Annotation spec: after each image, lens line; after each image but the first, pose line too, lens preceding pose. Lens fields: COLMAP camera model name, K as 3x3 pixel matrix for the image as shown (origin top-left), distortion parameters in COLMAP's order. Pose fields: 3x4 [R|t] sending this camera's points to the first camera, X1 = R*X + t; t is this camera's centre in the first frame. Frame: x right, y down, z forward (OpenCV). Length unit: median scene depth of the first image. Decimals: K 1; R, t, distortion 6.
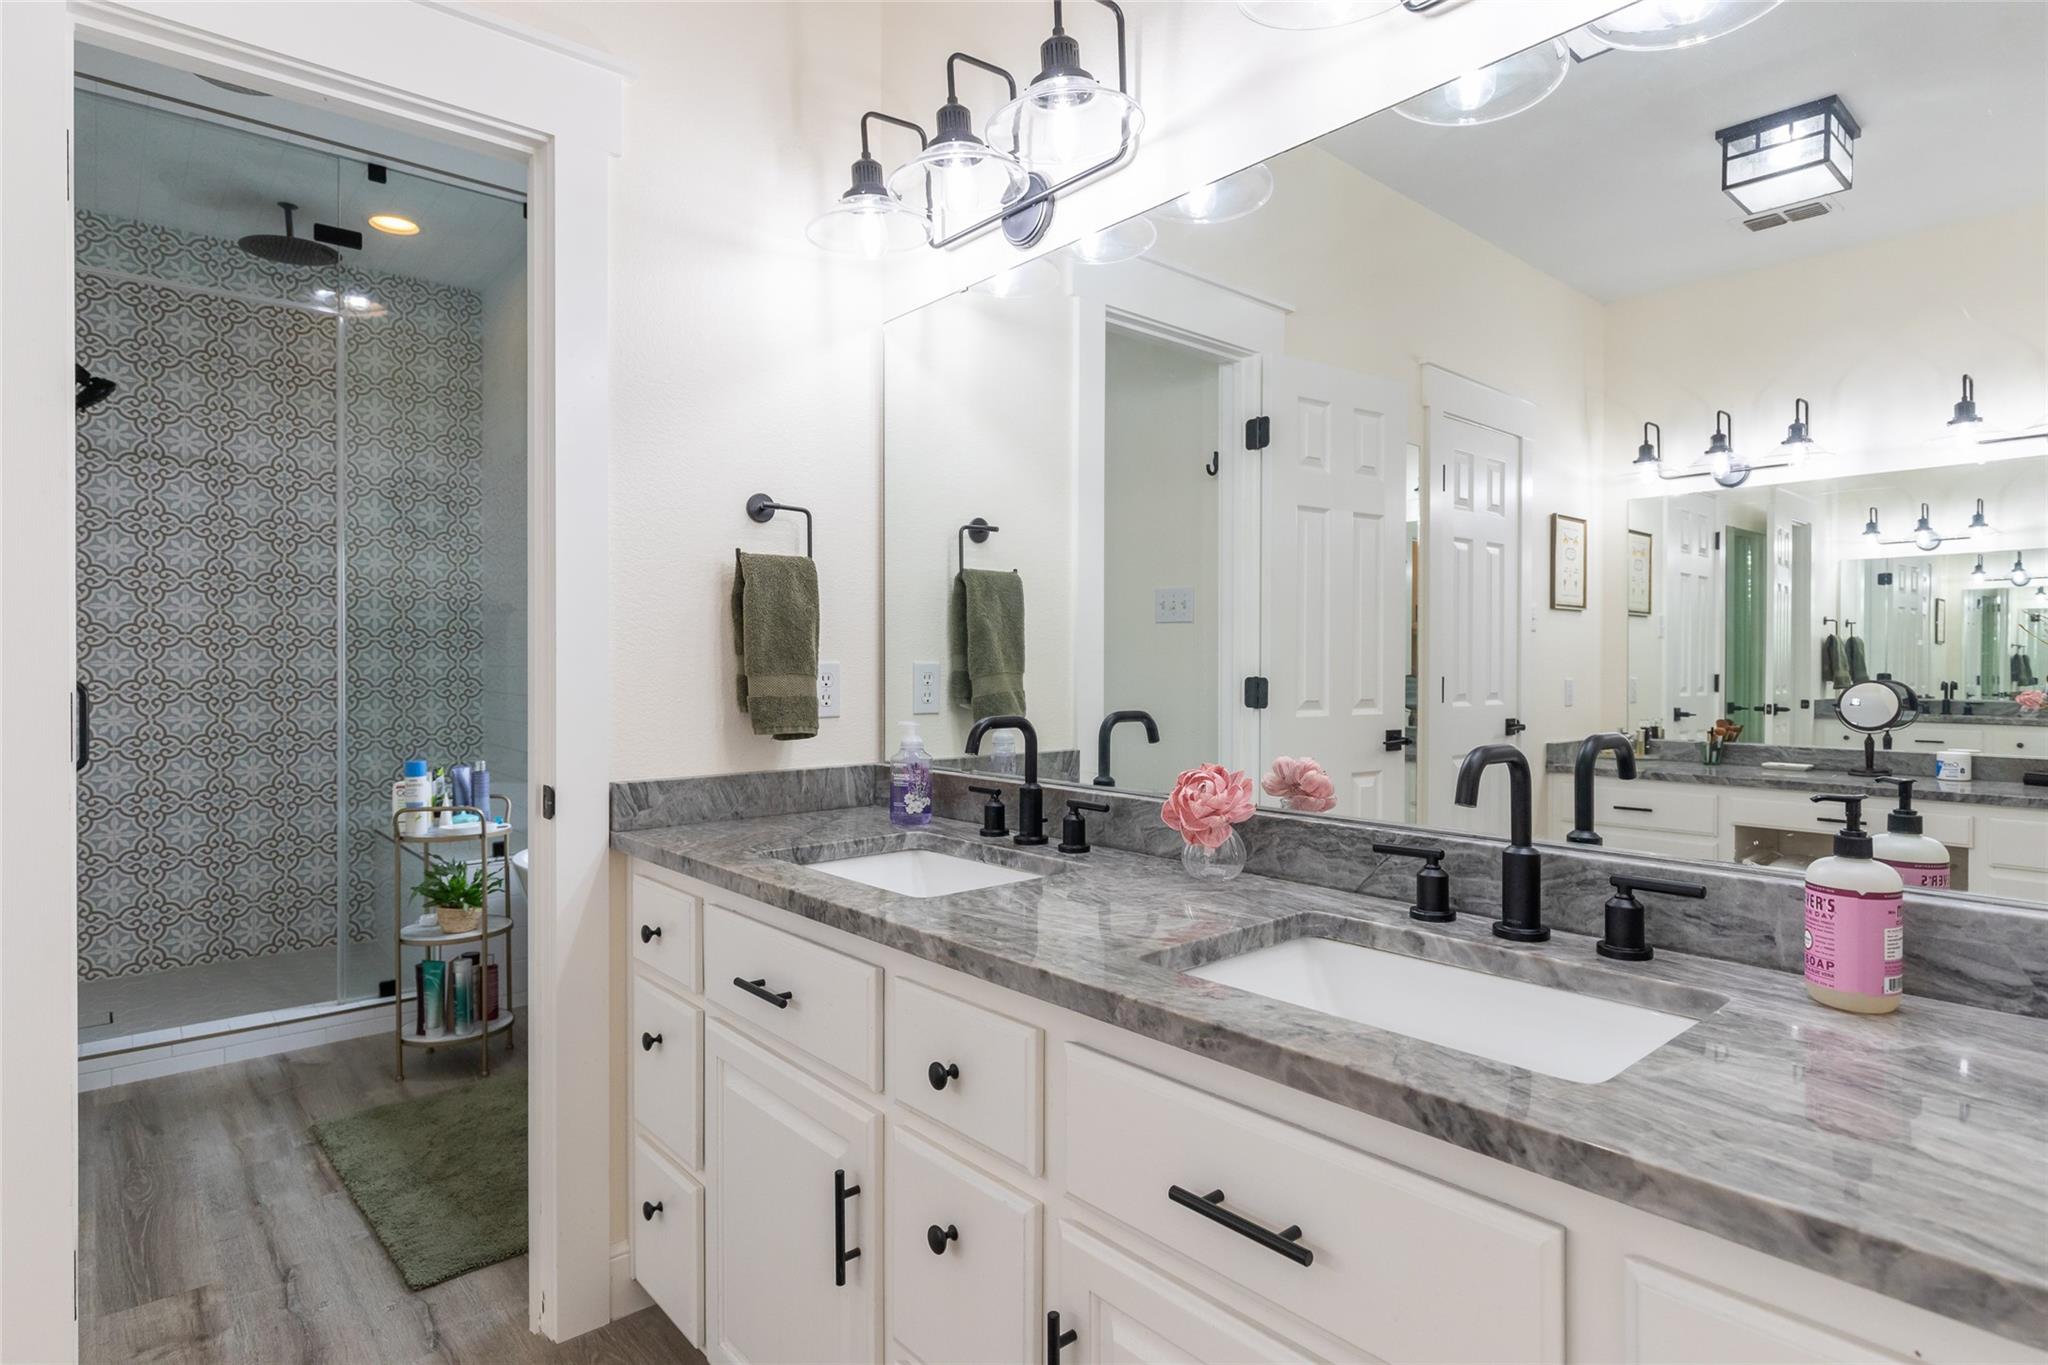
lens RADIAL K [[1084.0, 0, 1028.1], [0, 1084.0, 668.5], [0, 0, 1]] dist [0.000254, 0.000596]
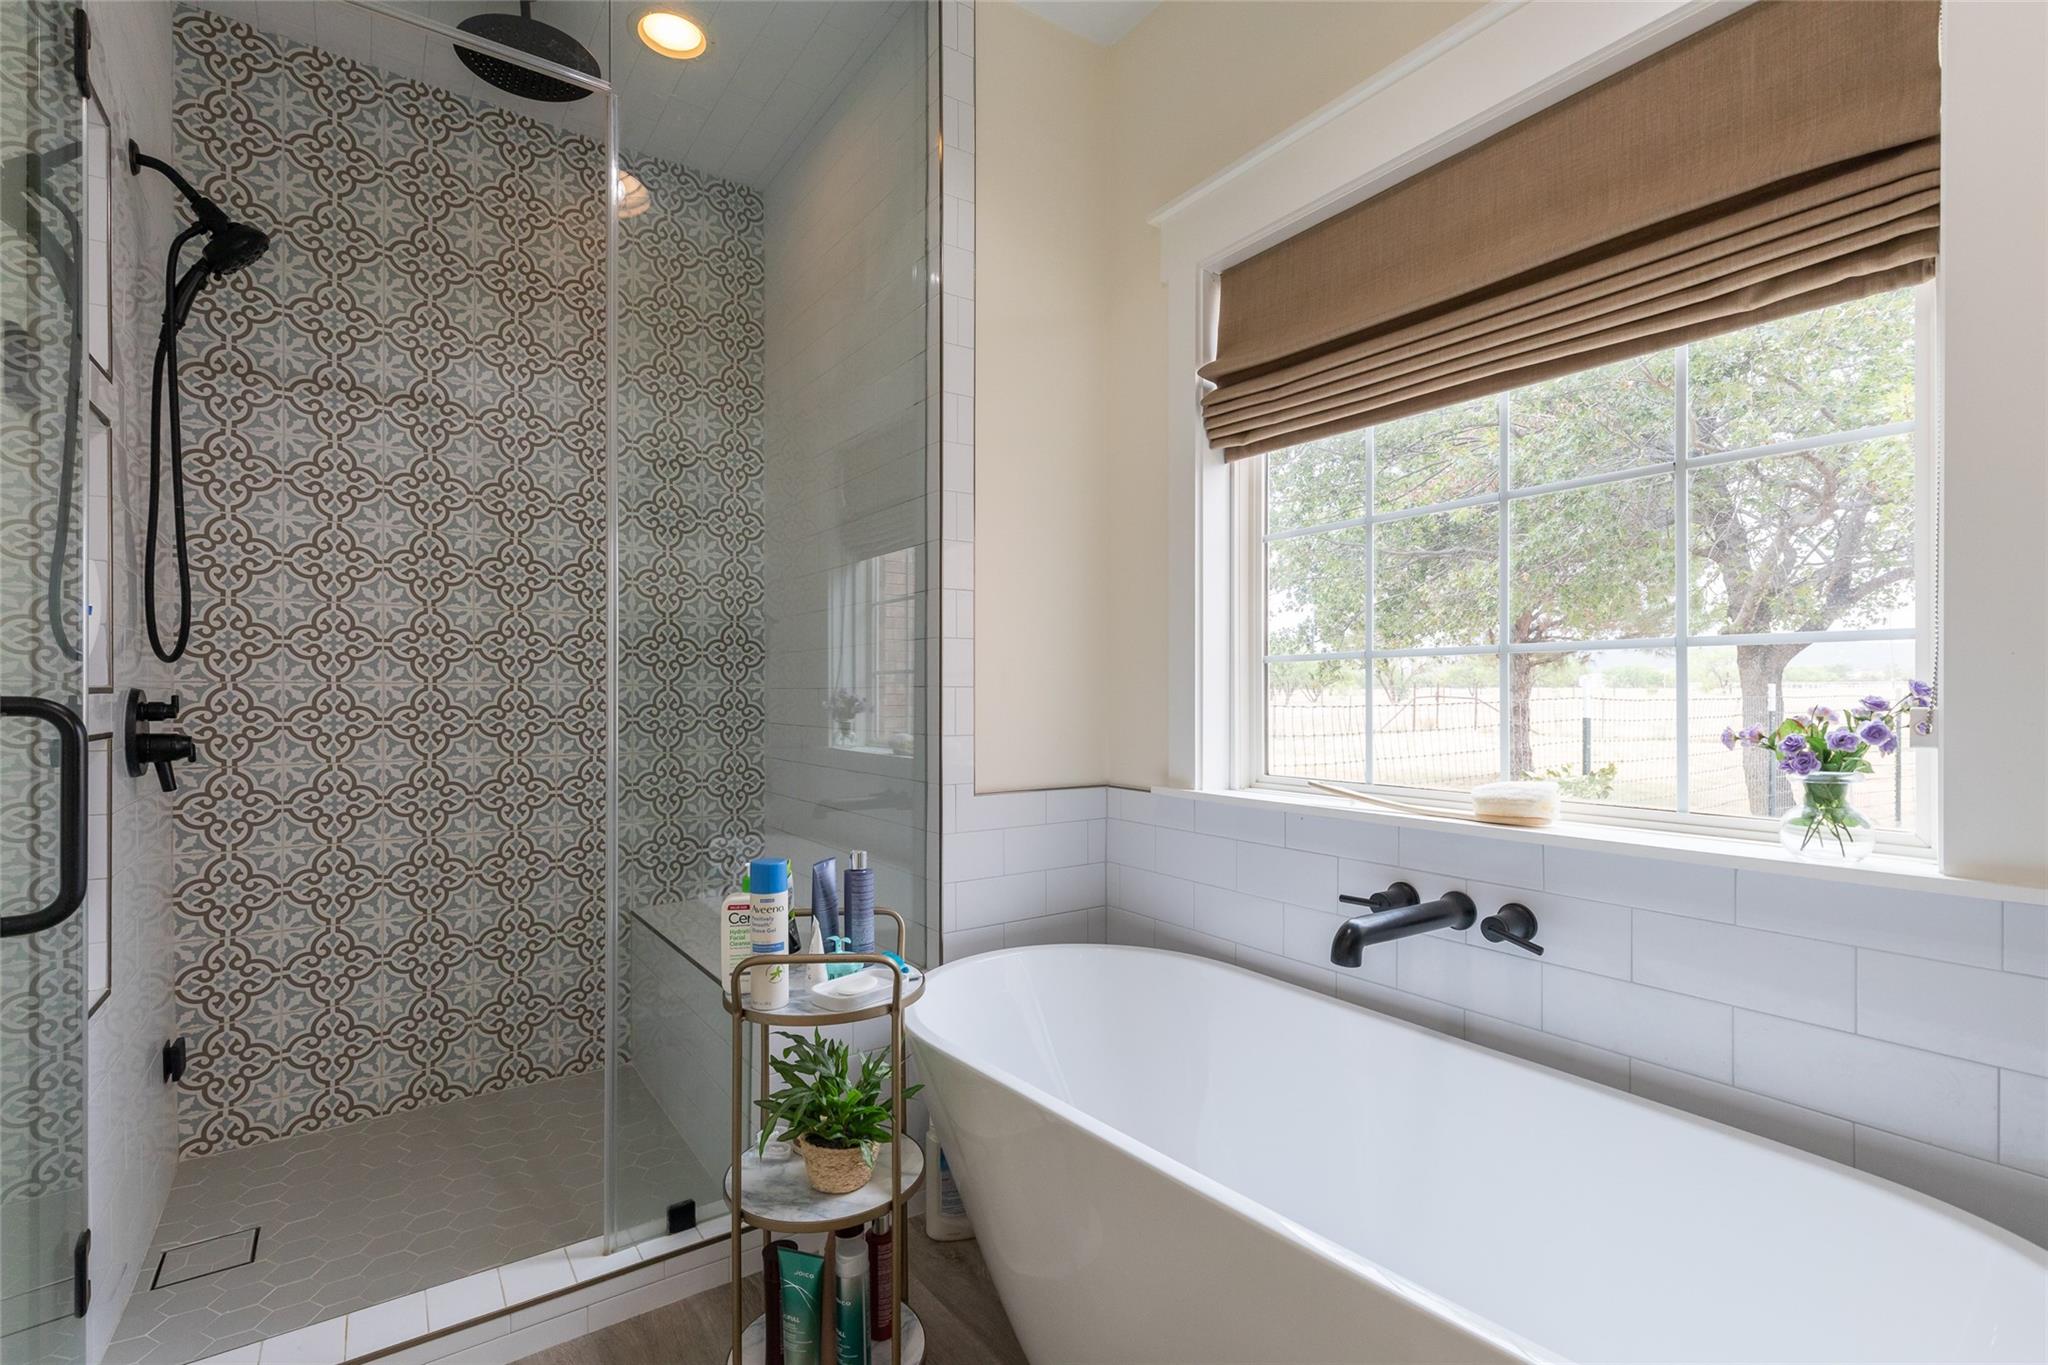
lens RADIAL K [[926.9, 0, 1027.6], [0, 926.9, 694.2], [0, 0, 1]] dist [0.003082, 0.000292]
pose [[0.996233, -0.001944, -0.086695, -0.313440], [0.001206, 0.999963, -0.008559, 0.008327], [0.086708, 0.008422, 0.996198, 0.443972]]
